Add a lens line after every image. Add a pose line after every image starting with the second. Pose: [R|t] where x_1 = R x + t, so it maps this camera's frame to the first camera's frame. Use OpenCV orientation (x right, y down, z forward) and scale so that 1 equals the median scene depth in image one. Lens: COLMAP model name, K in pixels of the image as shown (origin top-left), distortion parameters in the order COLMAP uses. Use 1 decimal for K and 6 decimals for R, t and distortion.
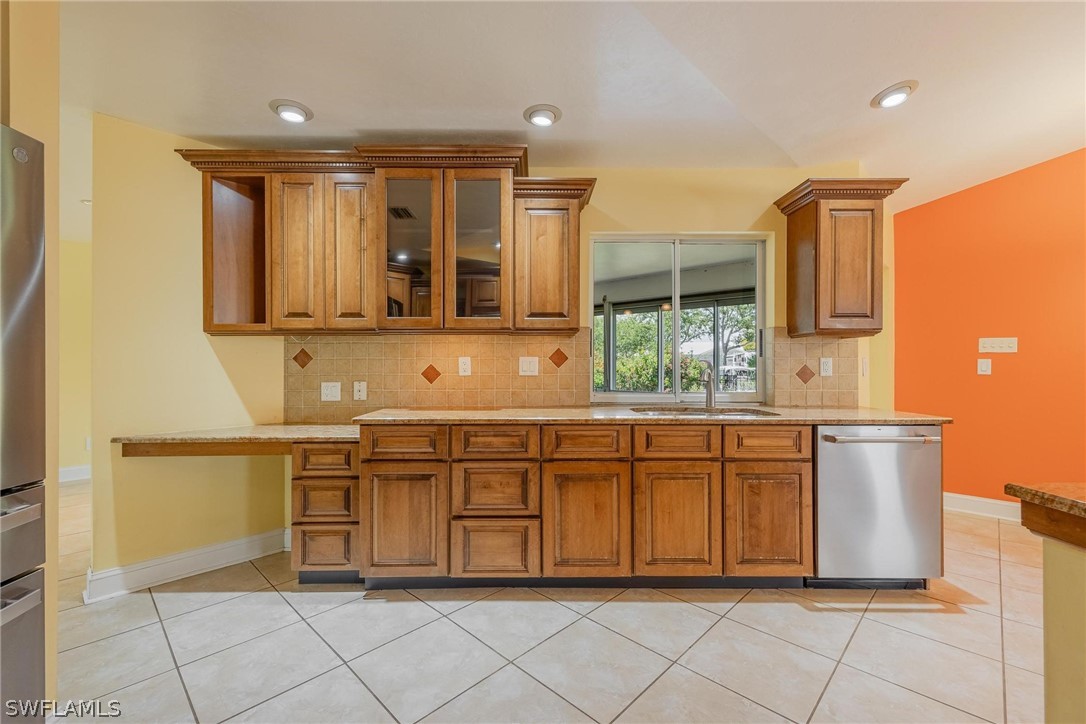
lens RADIAL K [[458.9, 0, 544.3], [0, 458.9, 362.1], [0, 0, 1]] dist [0.007796, 0.001378]
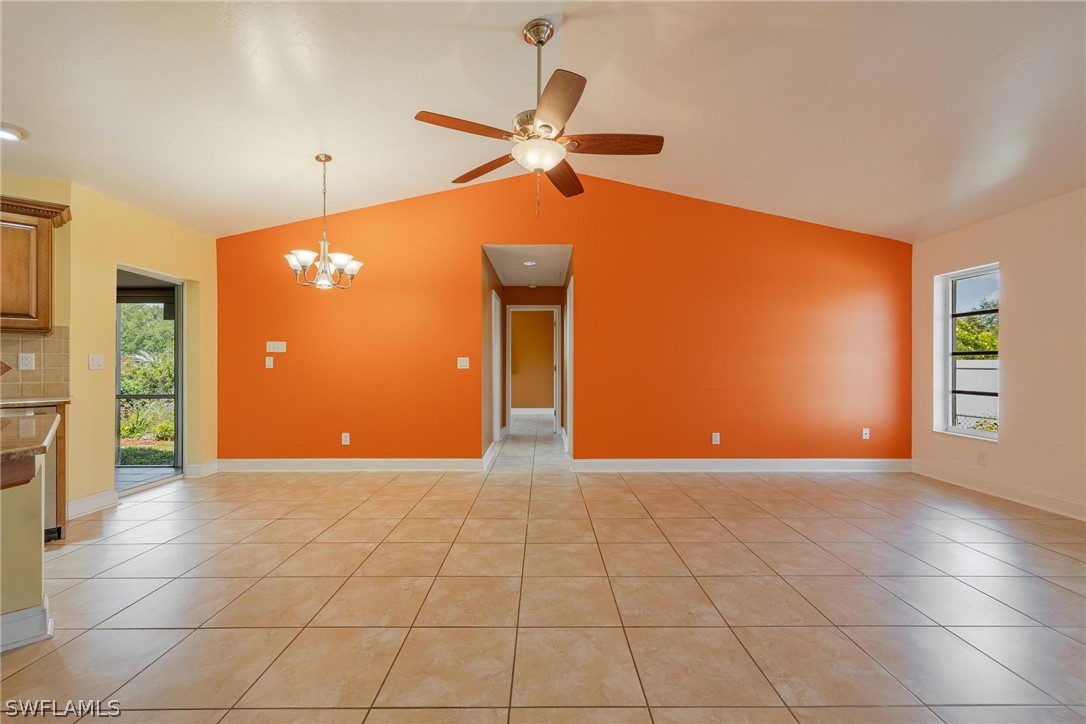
lens RADIAL K [[450.2, 0, 542.7], [0, 450.2, 364.5], [0, 0, 1]] dist [0.002336, 0.001343]
pose [[0.714750, -0.002160, 0.699377, 0.912504], [0.001538, 0.999998, 0.001517, 0.022446], [-0.699379, -0.000009, 0.714751, -0.785263]]
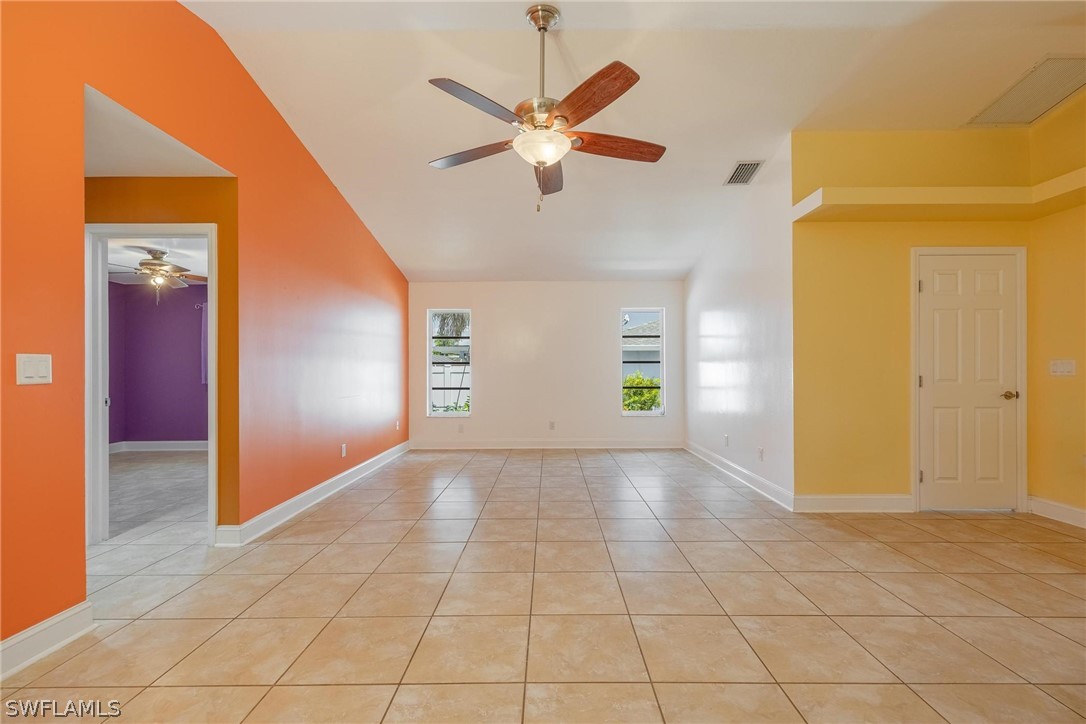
lens RADIAL K [[458.9, 0, 550.1], [0, 458.9, 367.4], [0, 0, 1]] dist [0.007796, 0.001378]
pose [[-0.698624, 0.002856, 0.715484, 0.911804], [0.001580, 0.999996, -0.002448, 0.018275], [-0.715488, -0.000580, -0.698625, 0.837775]]
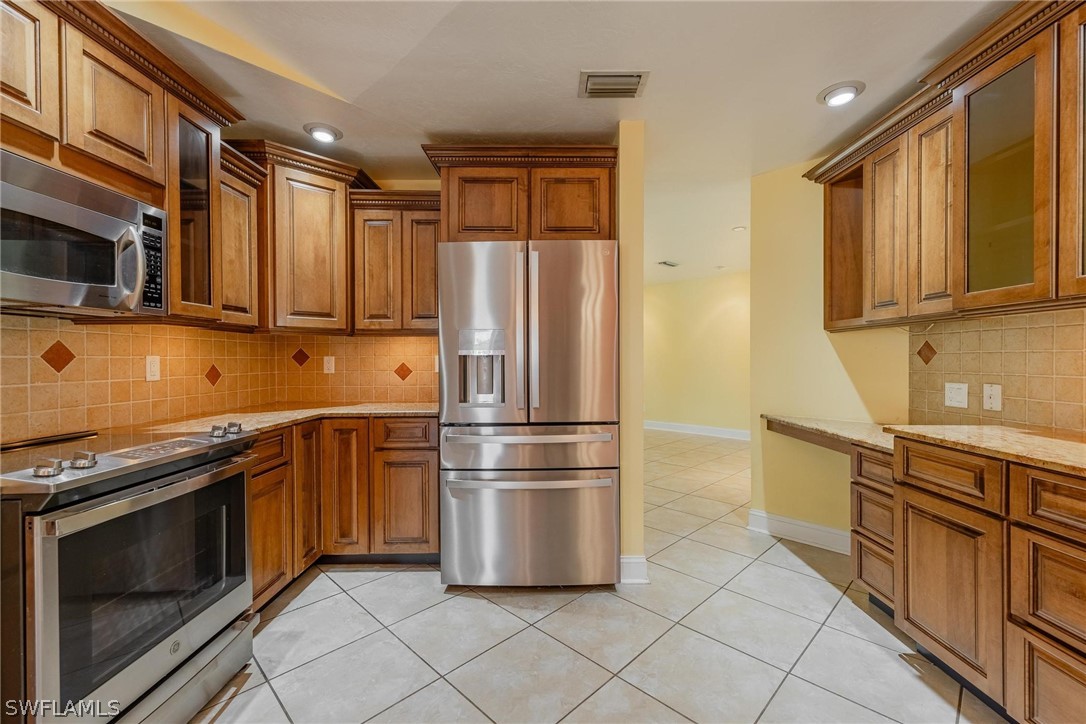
lens RADIAL K [[458.9, 0, 545.9], [0, 458.9, 360.1], [0, 0, 1]] dist [0.007796, 0.001378]
pose [[-0.013770, 0.004825, -0.999894, 0.399060], [0.003671, 0.999982, 0.004775, -0.001528], [0.999898, -0.003605, -0.013787, 0.387631]]
